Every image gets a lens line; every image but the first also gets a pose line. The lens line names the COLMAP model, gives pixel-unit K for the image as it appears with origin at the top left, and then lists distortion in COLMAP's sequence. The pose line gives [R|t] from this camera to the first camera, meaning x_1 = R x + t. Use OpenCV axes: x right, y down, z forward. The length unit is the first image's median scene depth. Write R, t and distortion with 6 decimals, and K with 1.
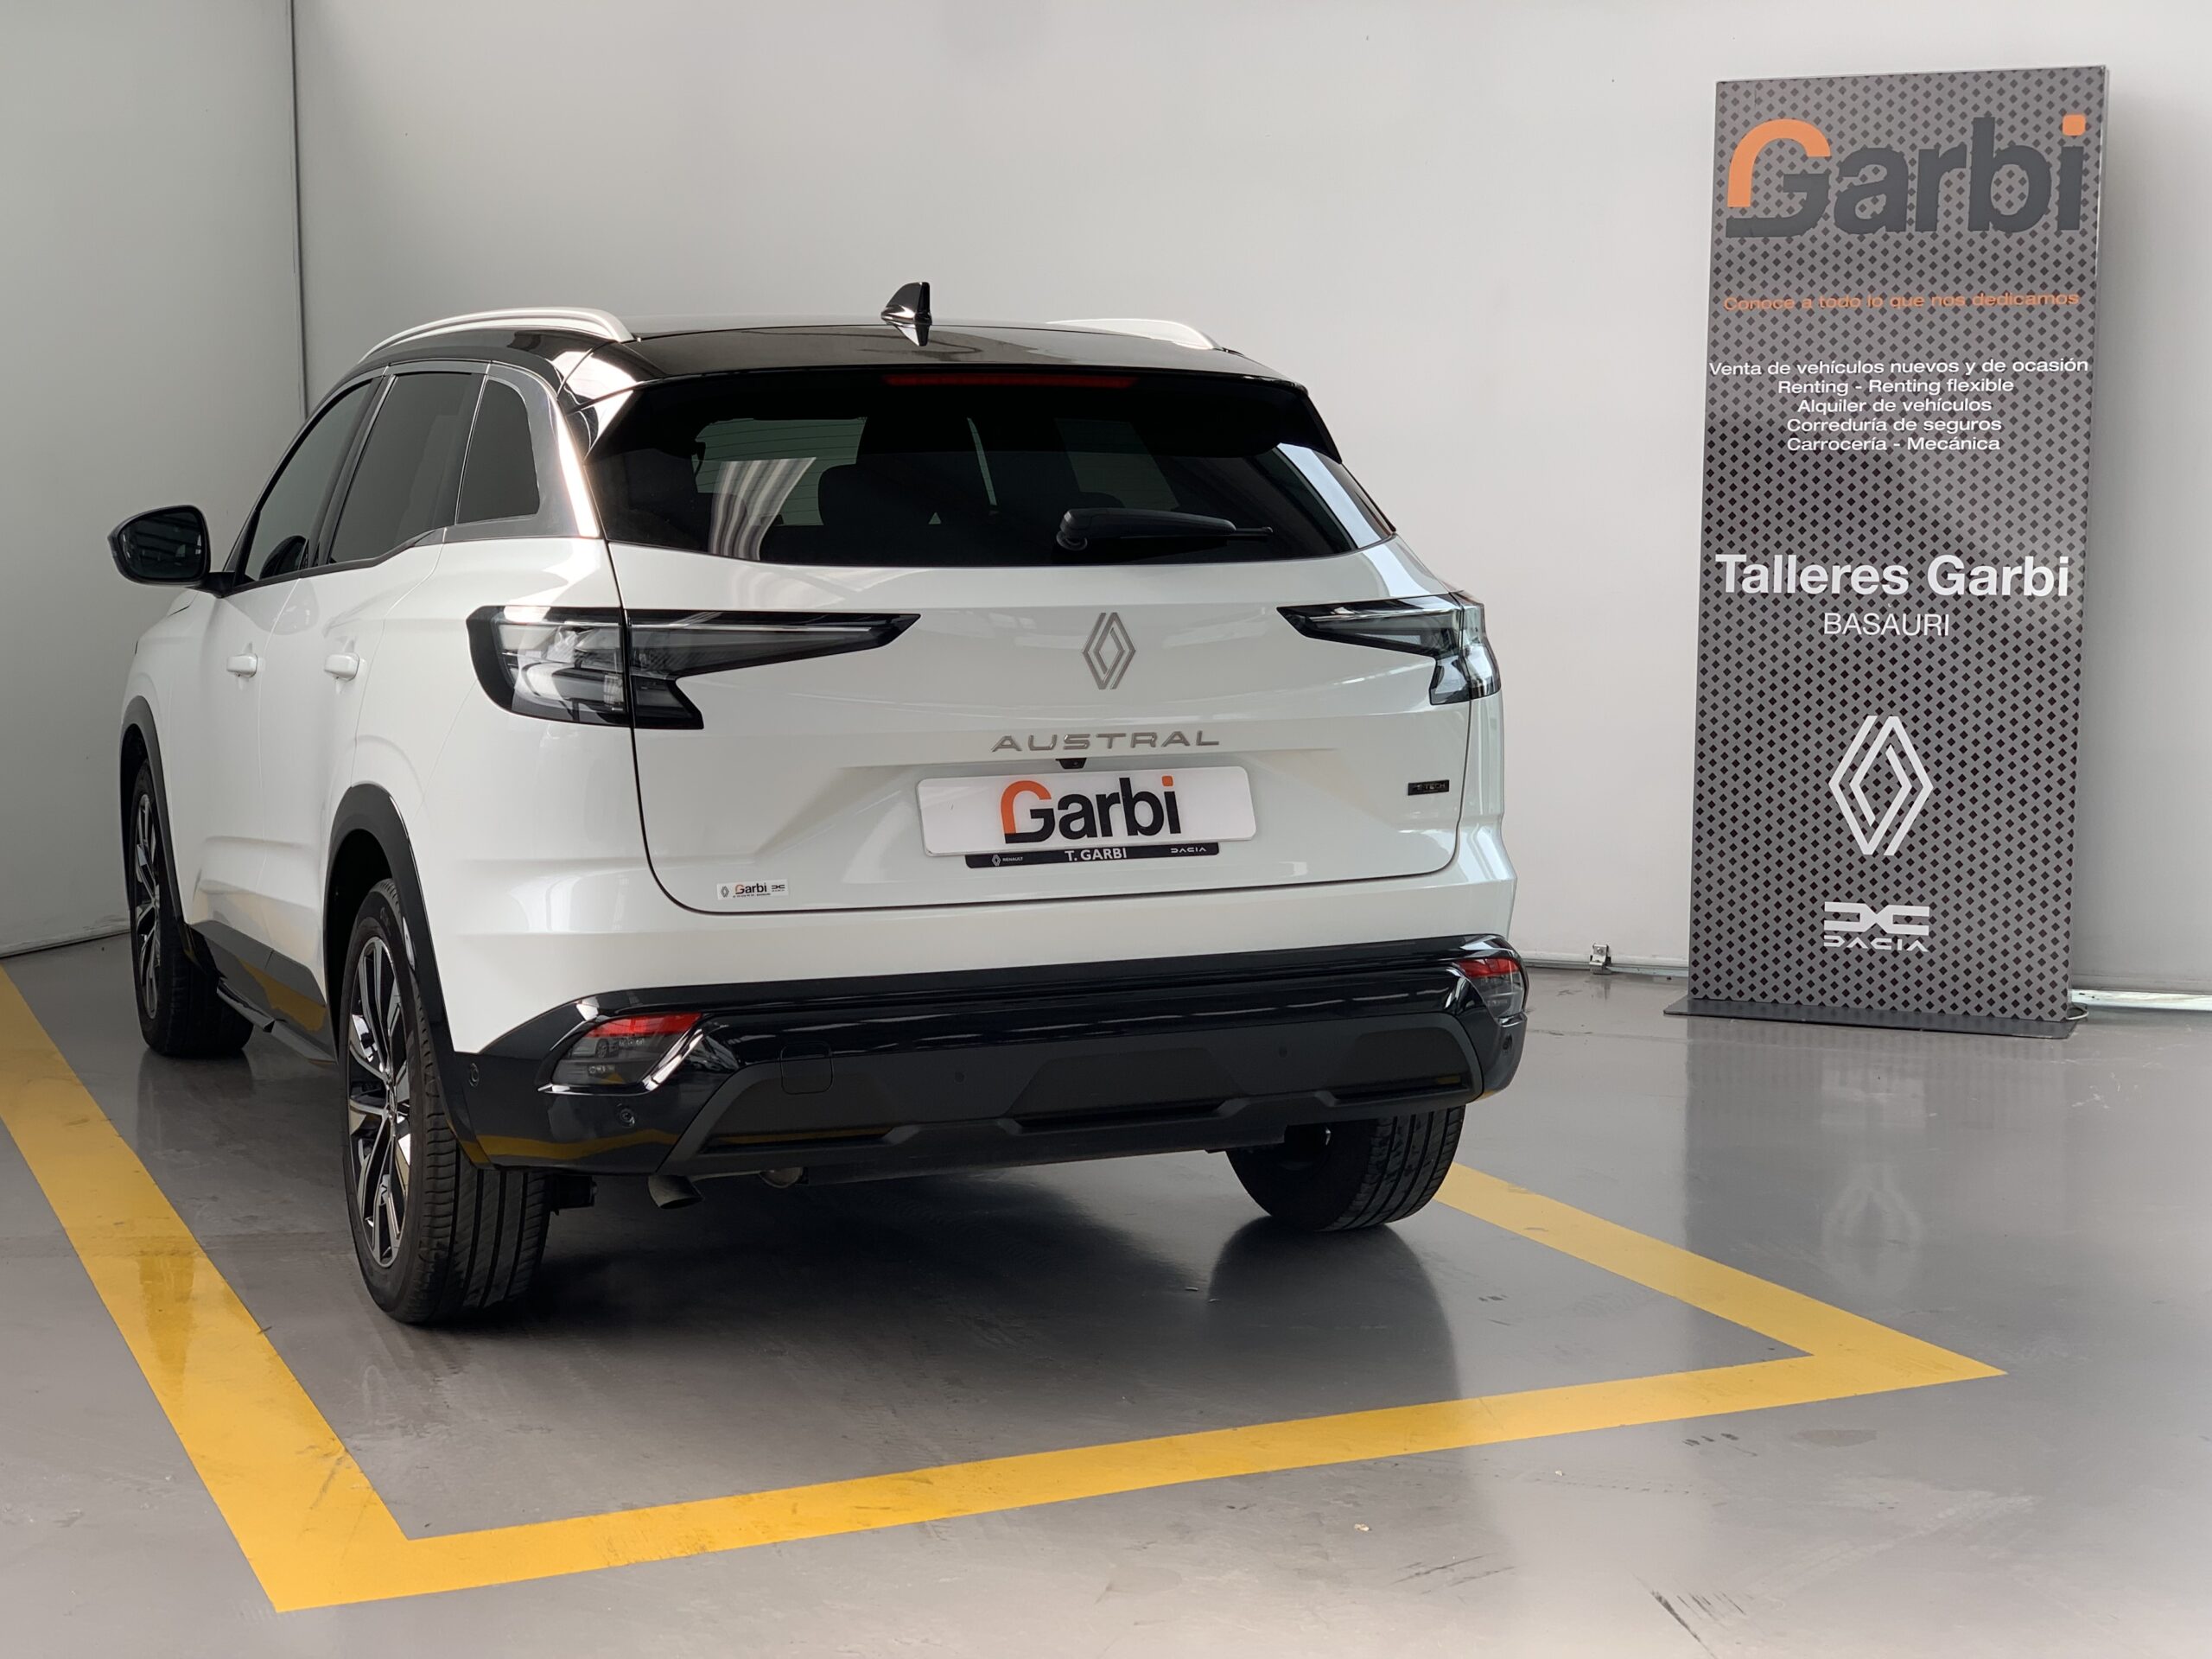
lens RADIAL K [[3325.4, 0, 1095.8], [0, 3325.4, 816.4], [0, 0, 1]] dist [0.073229, 0.000000]
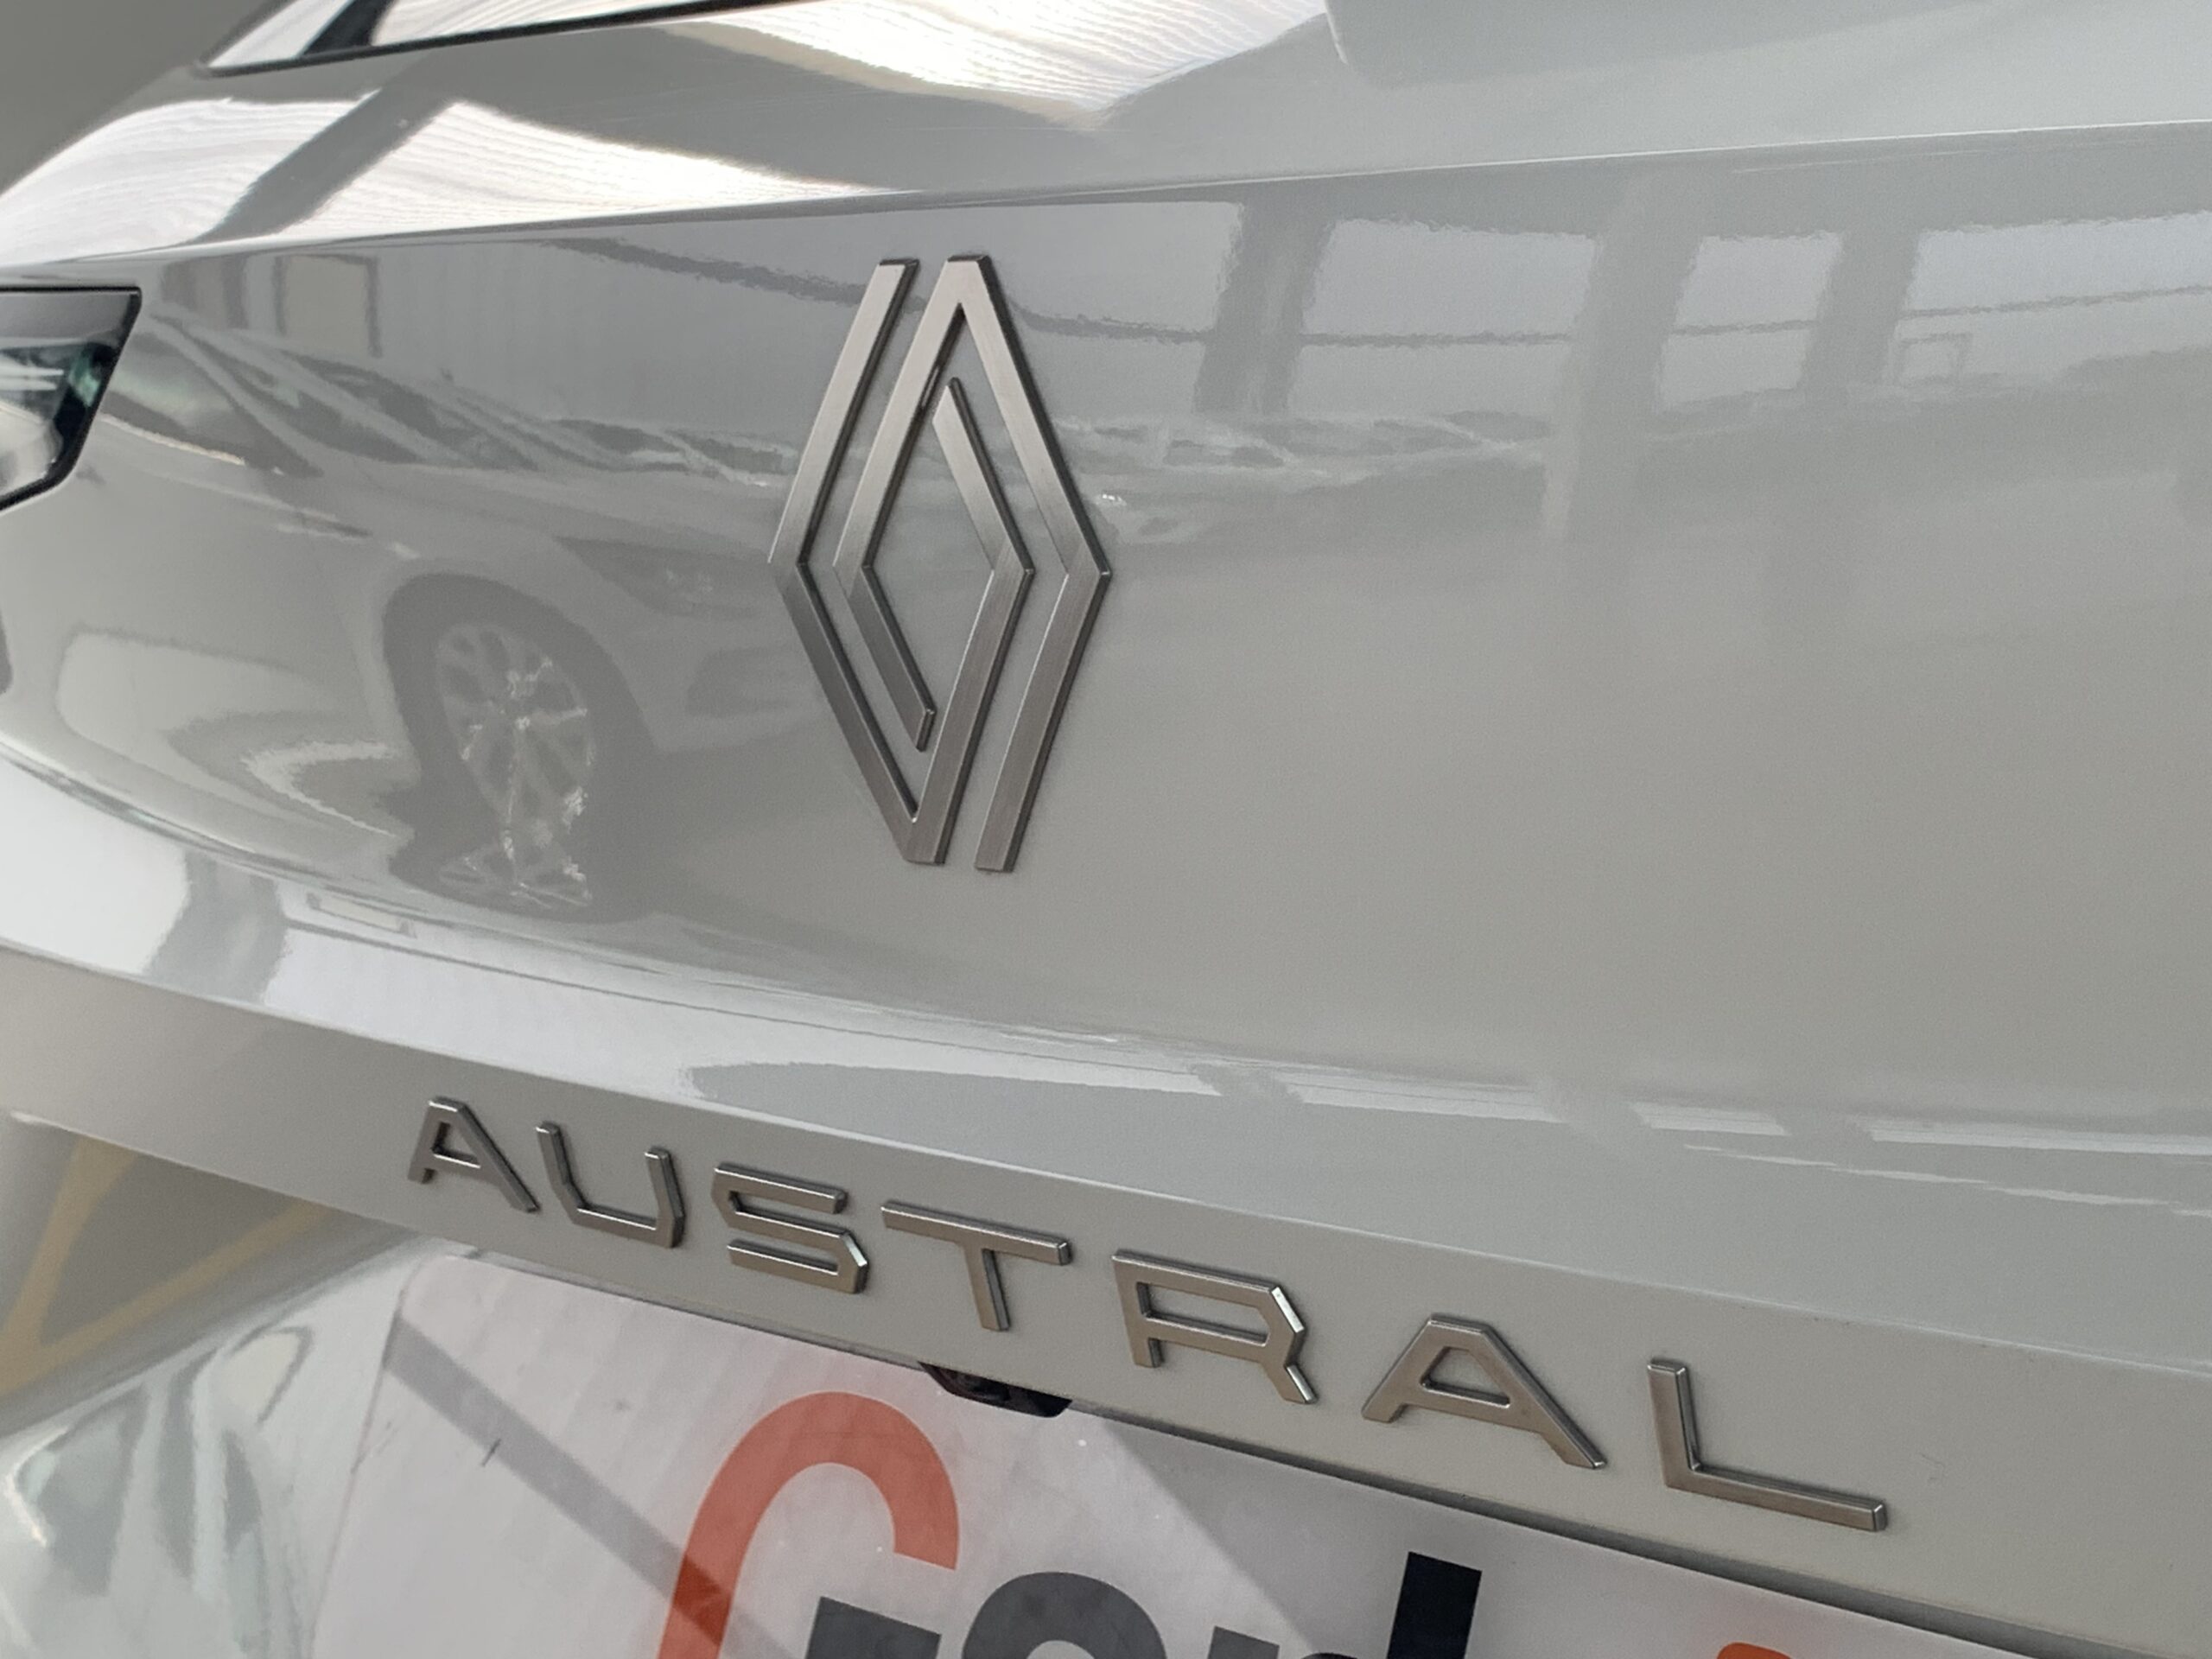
lens RADIAL K [[3325.4, 0, 1109.1], [0, 3325.4, 824.3], [0, 0, 1]] dist [0.073229, 0.000000]
pose [[0.434655, 0.111860, -0.893623, 0.117460], [-0.080971, 0.993092, 0.084927, -0.050553], [0.896950, 0.035444, 0.440710, 0.937624]]
